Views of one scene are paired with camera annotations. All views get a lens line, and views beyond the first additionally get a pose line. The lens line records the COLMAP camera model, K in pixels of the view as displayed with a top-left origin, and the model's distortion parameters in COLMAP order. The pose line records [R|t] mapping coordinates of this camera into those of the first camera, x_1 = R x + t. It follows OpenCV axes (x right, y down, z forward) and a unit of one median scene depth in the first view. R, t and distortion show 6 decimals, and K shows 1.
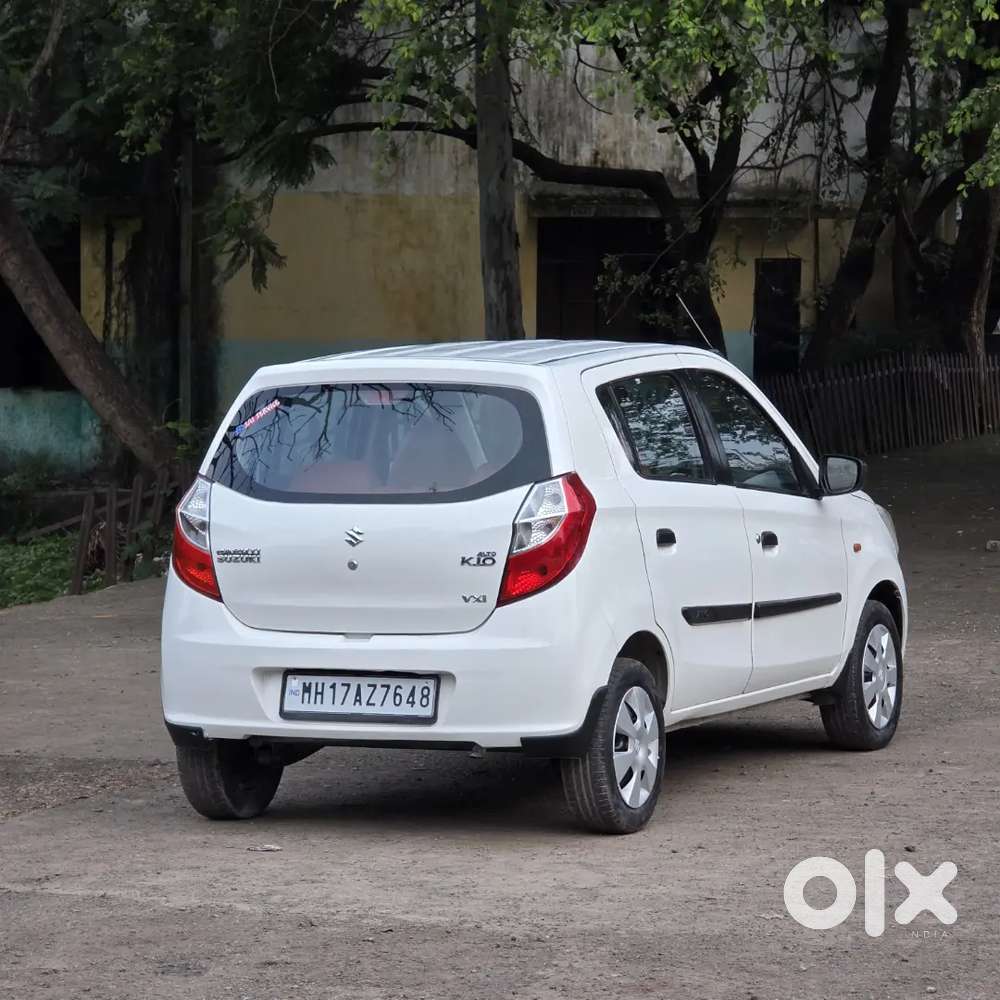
lens RADIAL K [[4398.7, 0, 500.9], [0, 4398.7, 500.0], [0, 0, 1]] dist [0.452486, 0.000000]
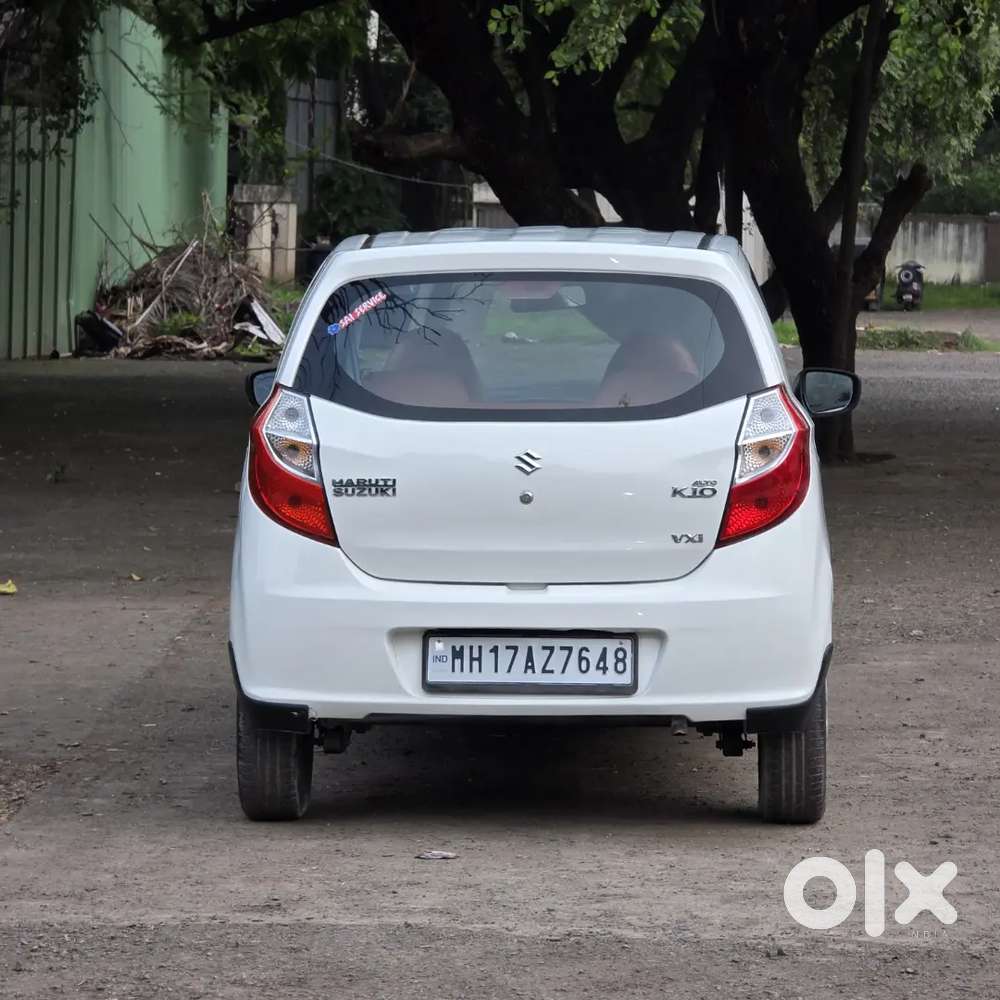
lens RADIAL K [[4398.7, 0, 499.0], [0, 4398.7, 496.5], [0, 0, 1]] dist [0.452486, 0.000000]
pose [[0.933958, -0.007671, 0.357301, -0.323526], [0.003348, 0.999914, 0.012715, 0.004251], [-0.357367, -0.010679, 0.933903, 0.254021]]
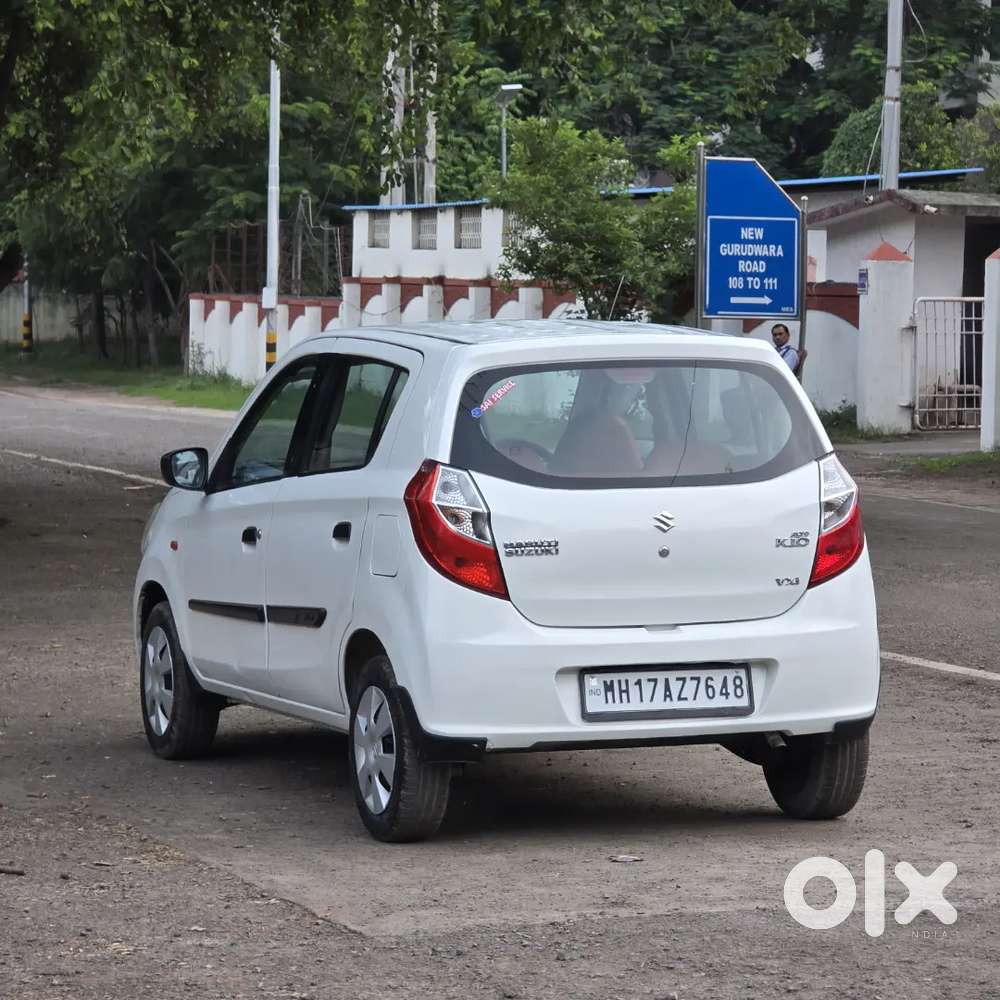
lens RADIAL K [[4398.7, 0, 544.6], [0, 4398.7, 540.3], [0, 0, 1]] dist [0.452486, 0.000000]
pose [[0.729848, -0.035430, 0.682691, -0.693532], [0.032899, 0.999319, 0.016690, -0.004359], [-0.682818, 0.010279, 0.730516, 0.329105]]
